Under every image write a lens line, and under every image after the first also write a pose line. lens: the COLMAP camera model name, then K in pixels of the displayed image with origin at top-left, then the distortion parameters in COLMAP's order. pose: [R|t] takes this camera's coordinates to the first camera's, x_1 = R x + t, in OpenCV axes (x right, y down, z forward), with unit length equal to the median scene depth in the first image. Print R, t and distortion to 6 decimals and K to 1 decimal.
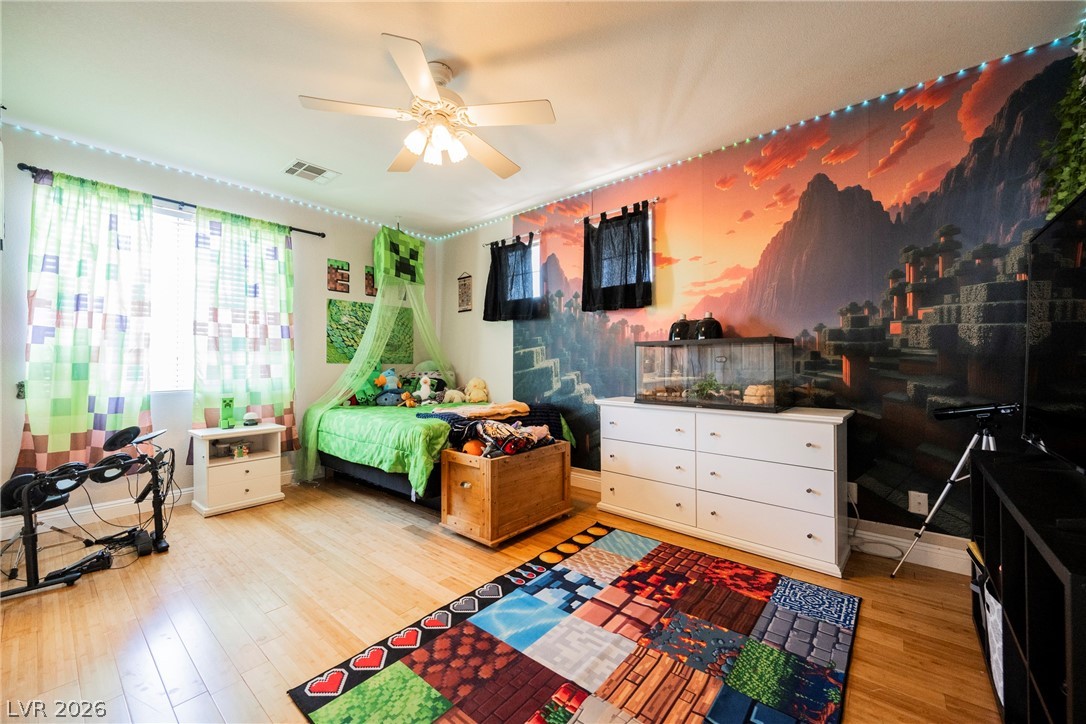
lens RADIAL K [[428.3, 0, 542.9], [0, 428.3, 359.8], [0, 0, 1]] dist [-0.002109, -0.000540]
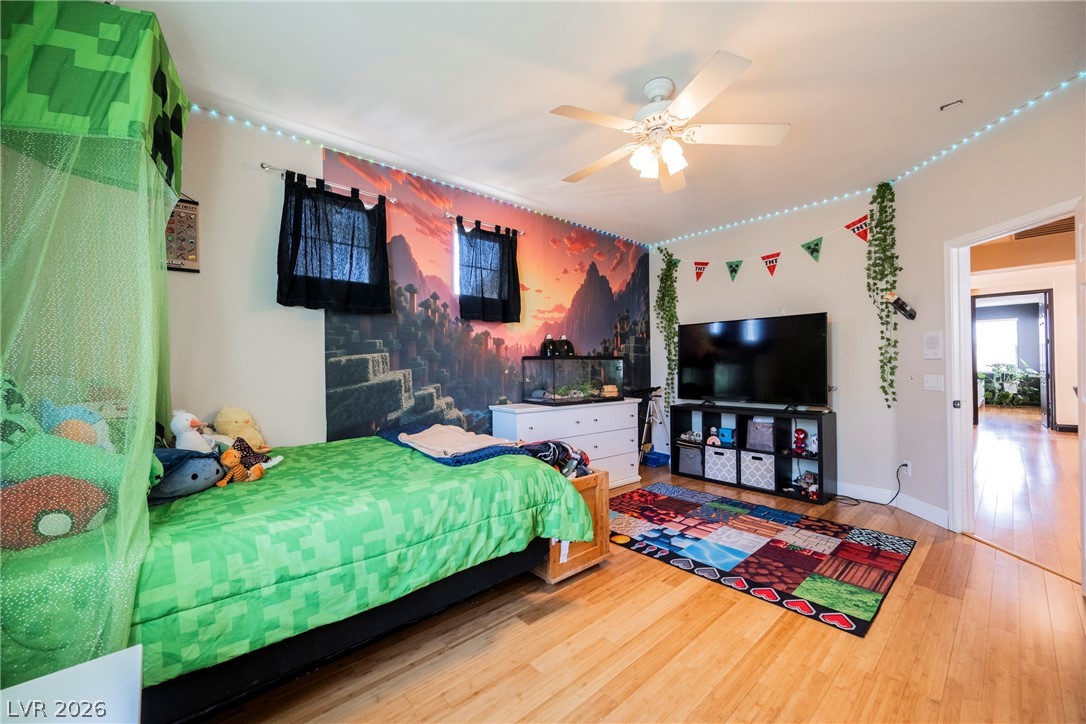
lens RADIAL K [[428.3, 0, 543.6], [0, 428.3, 363.0], [0, 0, 1]] dist [-0.002109, -0.000540]
pose [[0.132559, 0.009981, 0.991125, -1.070227], [0.001382, 0.999946, -0.010255, -0.009321], [-0.991174, 0.002729, 0.132538, 0.954914]]
